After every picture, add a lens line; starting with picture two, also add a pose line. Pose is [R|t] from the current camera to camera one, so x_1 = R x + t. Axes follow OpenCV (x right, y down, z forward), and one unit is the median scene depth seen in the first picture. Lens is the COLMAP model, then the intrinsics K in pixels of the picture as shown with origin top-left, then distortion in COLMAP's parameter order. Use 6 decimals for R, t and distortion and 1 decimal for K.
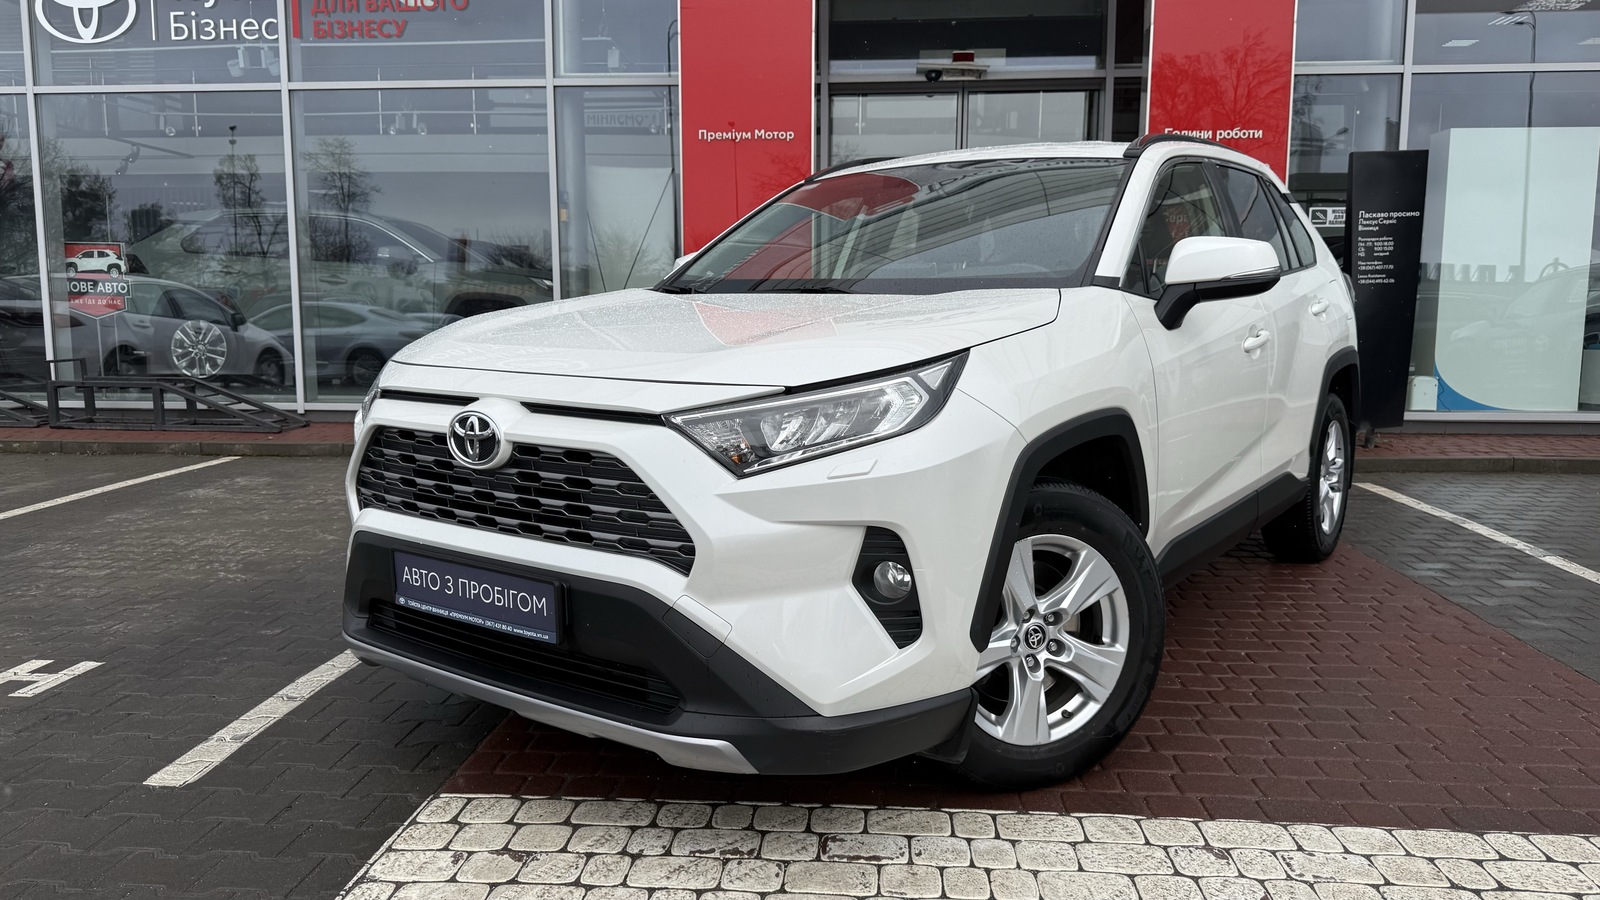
lens RADIAL K [[1123.1, 0, 797.4], [0, 1123.1, 448.1], [0, 0, 1]] dist [0.009014, -0.012681]
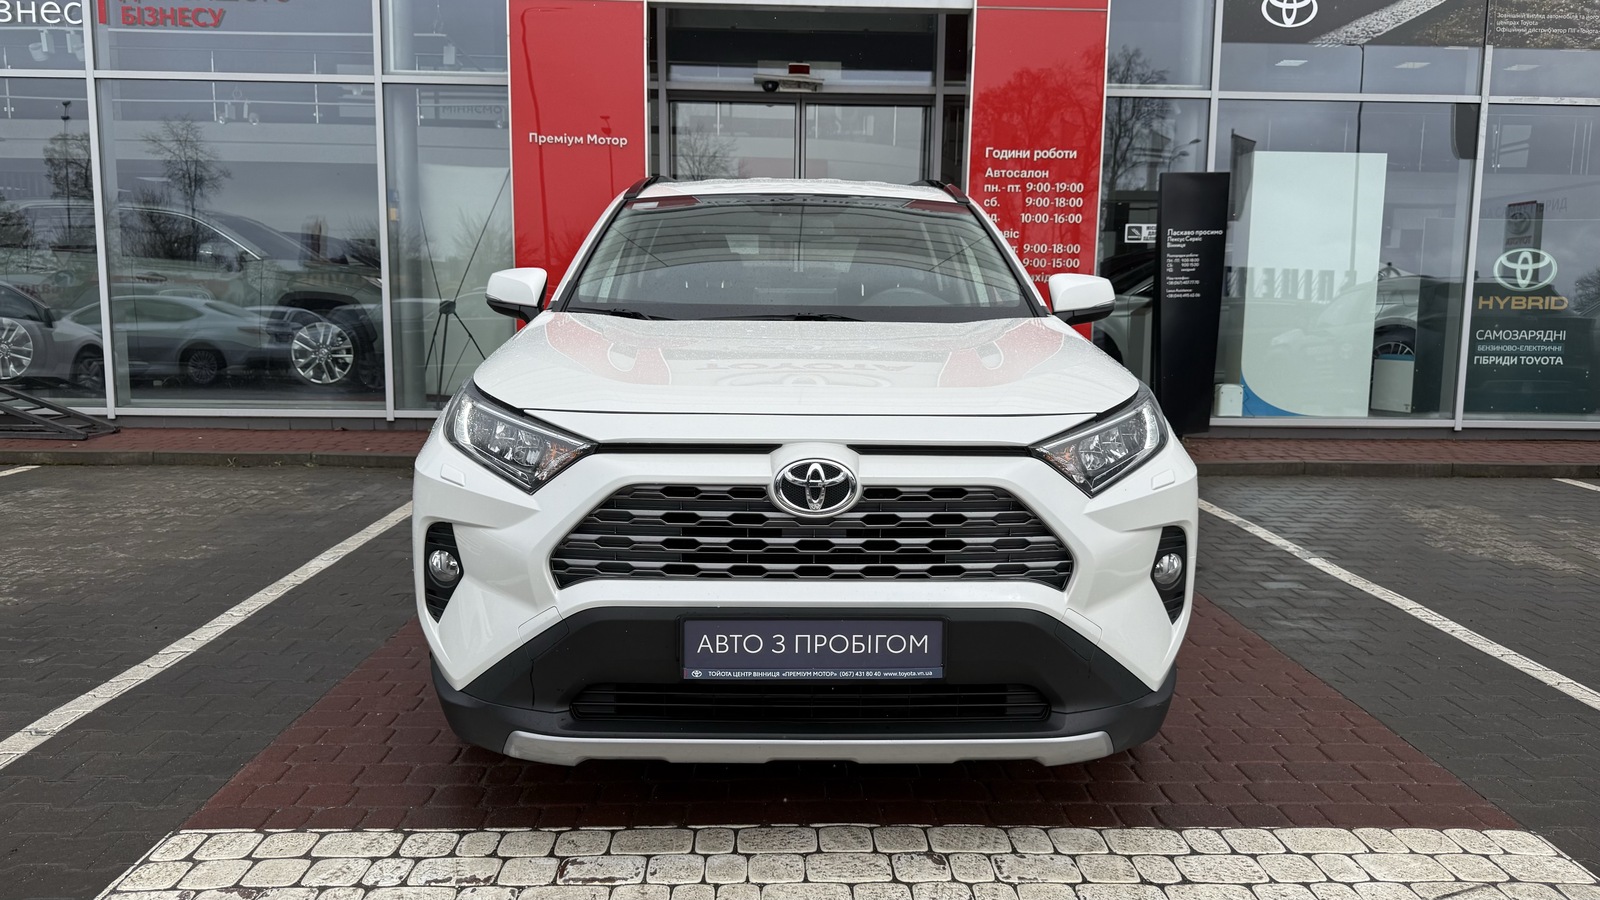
lens RADIAL K [[1122.2, 0, 800.0], [0, 1122.2, 450.0], [0, 0, 1]] dist [0.009548, -0.011170]
pose [[0.993910, -0.003152, 0.110147, 0.038758], [0.002494, 0.999978, 0.006108, -0.010191], [-0.110164, -0.005796, 0.993897, -0.012115]]
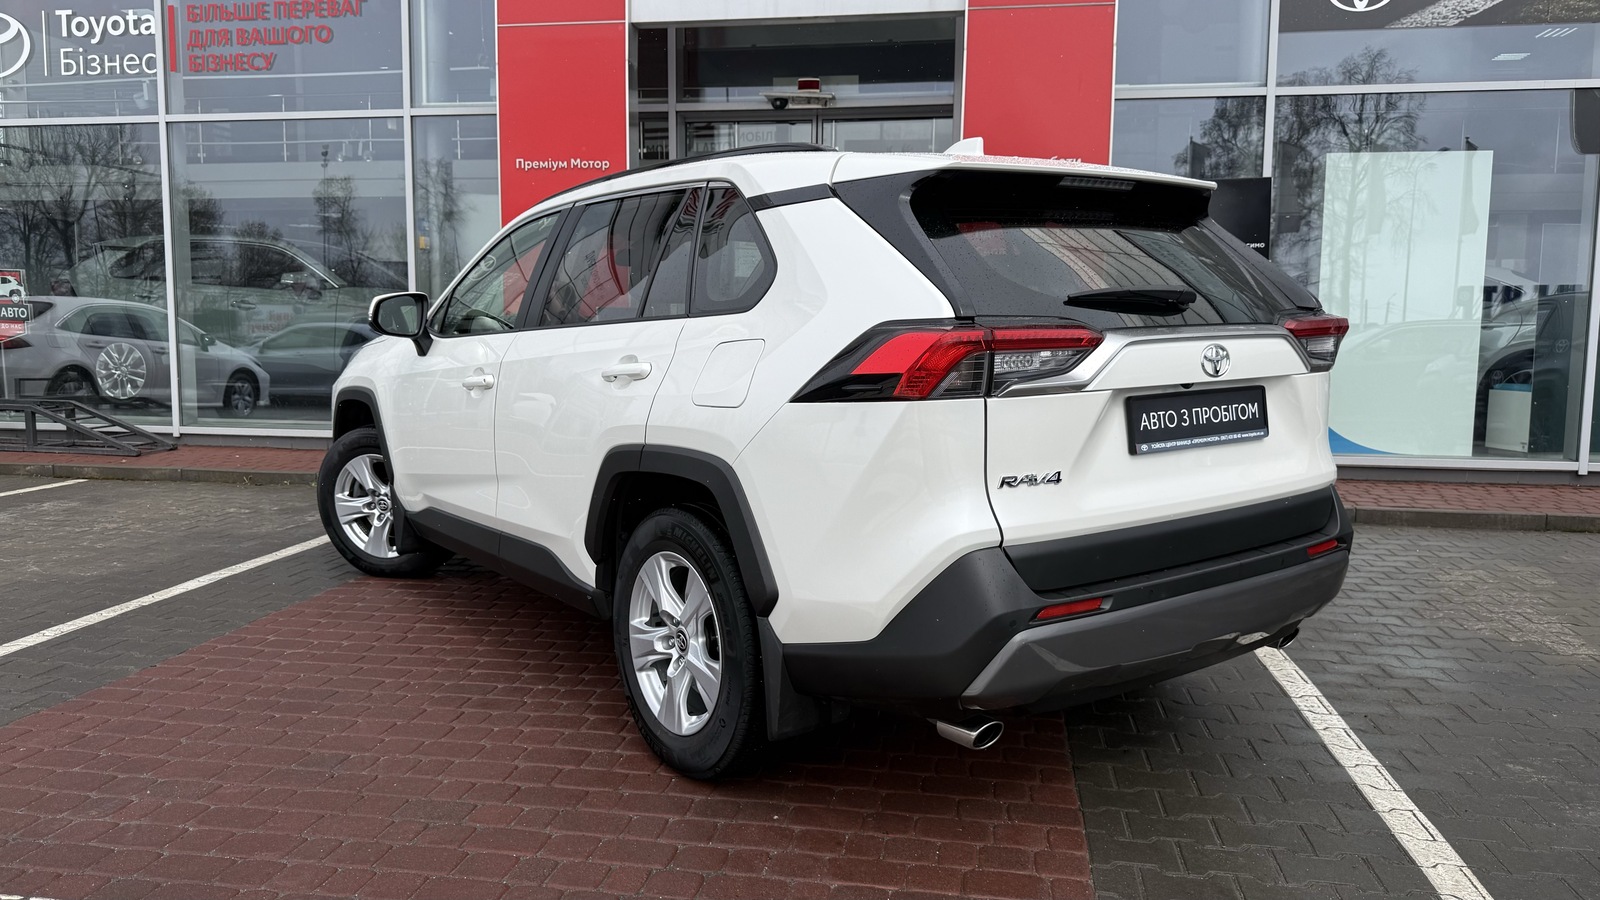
lens RADIAL K [[1117.1, 0, 797.1], [0, 1117.1, 447.3], [0, 0, 1]] dist [0.024280, -0.031903]
pose [[0.996190, 0.016605, -0.085617, 0.245616], [-0.017962, 0.999725, -0.015103, -0.018517], [0.085343, 0.016583, 0.996214, 0.036702]]
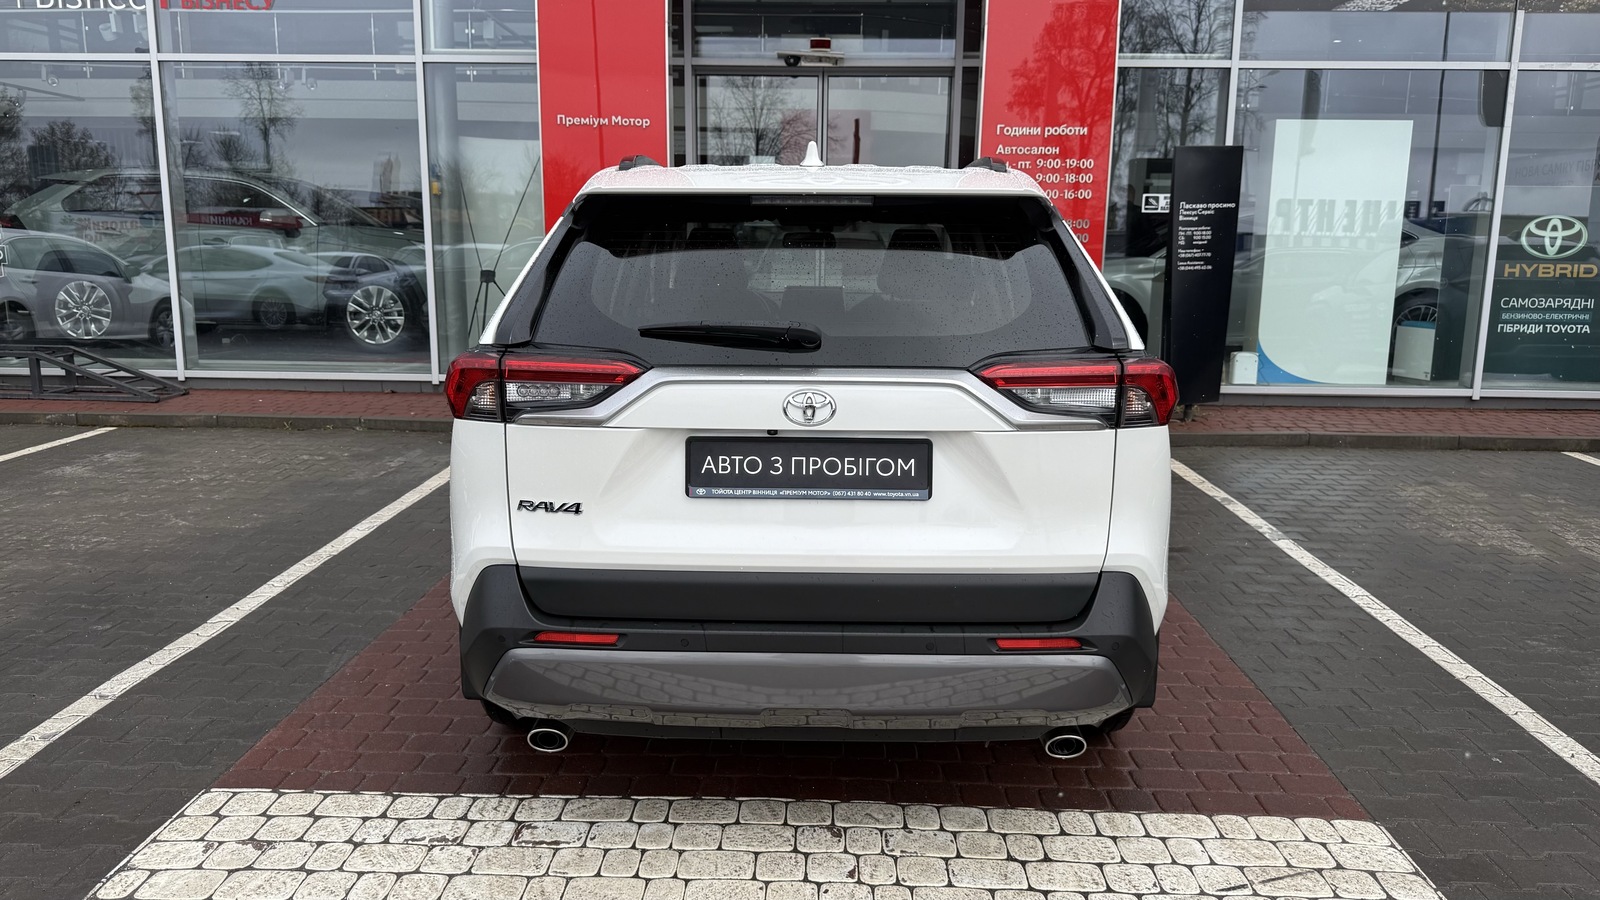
lens RADIAL K [[1117.1, 0, 797.1], [0, 1117.1, 447.3], [0, 0, 1]] dist [0.024280, -0.031903]
pose [[0.998755, 0.000662, 0.049883, 0.080841], [-0.003810, 0.998004, 0.063033, -0.043106], [-0.049742, -0.063144, 0.996764, -0.061973]]
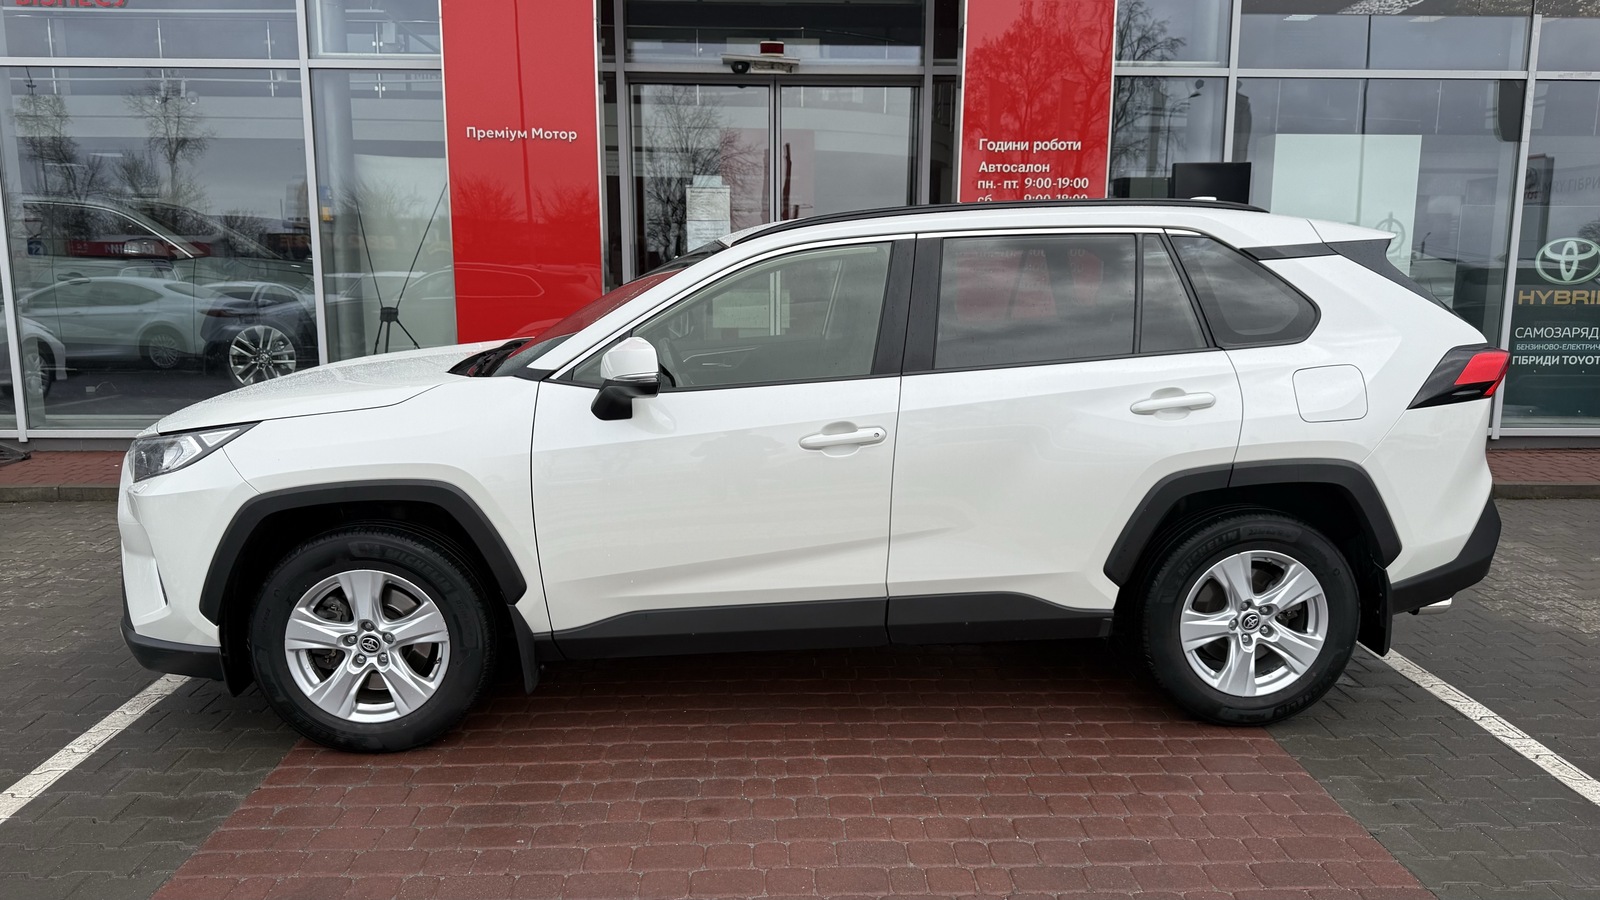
lens RADIAL K [[1123.1, 0, 797.4], [0, 1123.1, 448.1], [0, 0, 1]] dist [0.009014, -0.012681]
pose [[0.993817, -0.015774, 0.109903, 0.068105], [0.011052, 0.998995, 0.043441, -0.067155], [-0.110477, -0.041958, 0.992993, 0.082546]]
